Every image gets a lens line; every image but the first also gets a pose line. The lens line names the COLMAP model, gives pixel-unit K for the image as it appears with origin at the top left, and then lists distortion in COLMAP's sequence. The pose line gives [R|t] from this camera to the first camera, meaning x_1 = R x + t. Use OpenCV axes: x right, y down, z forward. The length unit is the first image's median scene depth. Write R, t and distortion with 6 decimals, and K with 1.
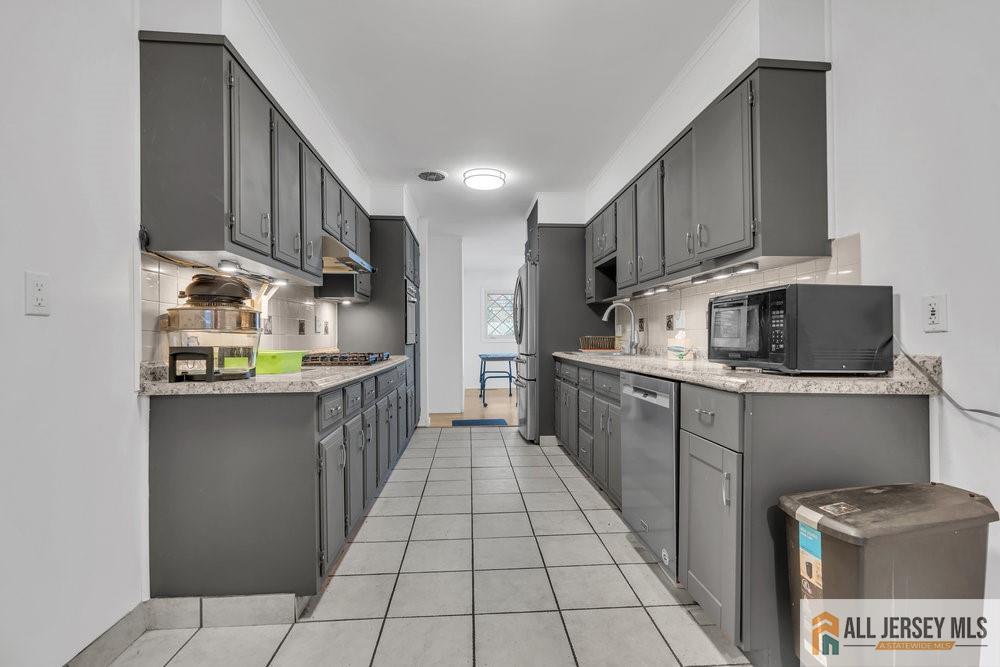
lens RADIAL K [[447.2, 0, 500.0], [0, 447.2, 333.5], [0, 0, 1]] dist [-0.000433, -0.000235]
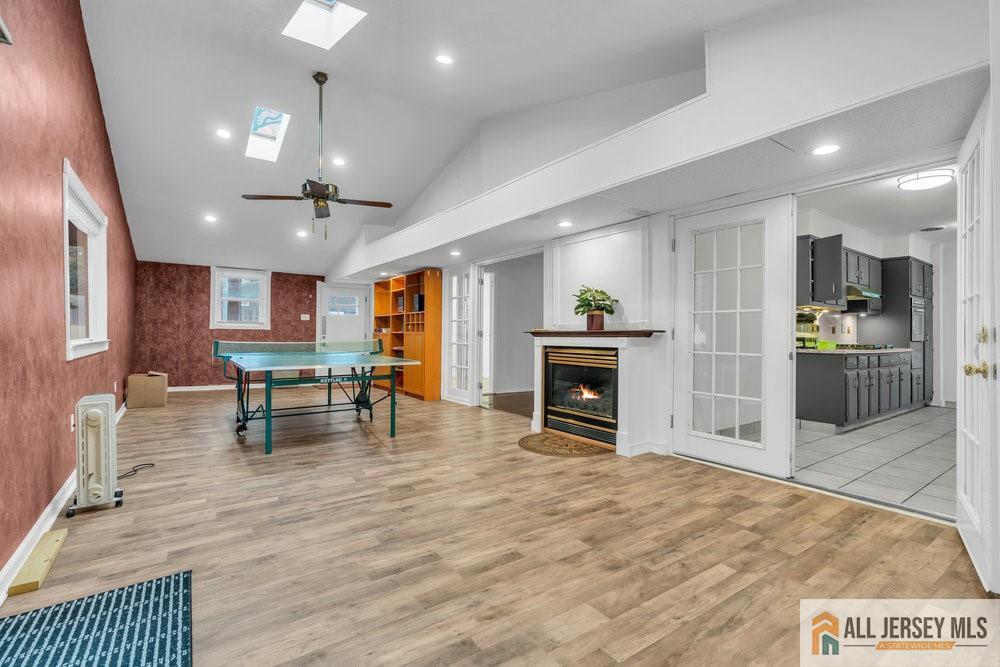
lens RADIAL K [[447.2, 0, 500.0], [0, 447.2, 333.5], [0, 0, 1]] dist [-0.000433, -0.000235]
pose [[0.514416, 0.003278, -0.857534, 0.478668], [-0.004089, 0.999991, 0.001369, 0.003907], [0.857531, 0.002802, 0.514425, -1.250700]]
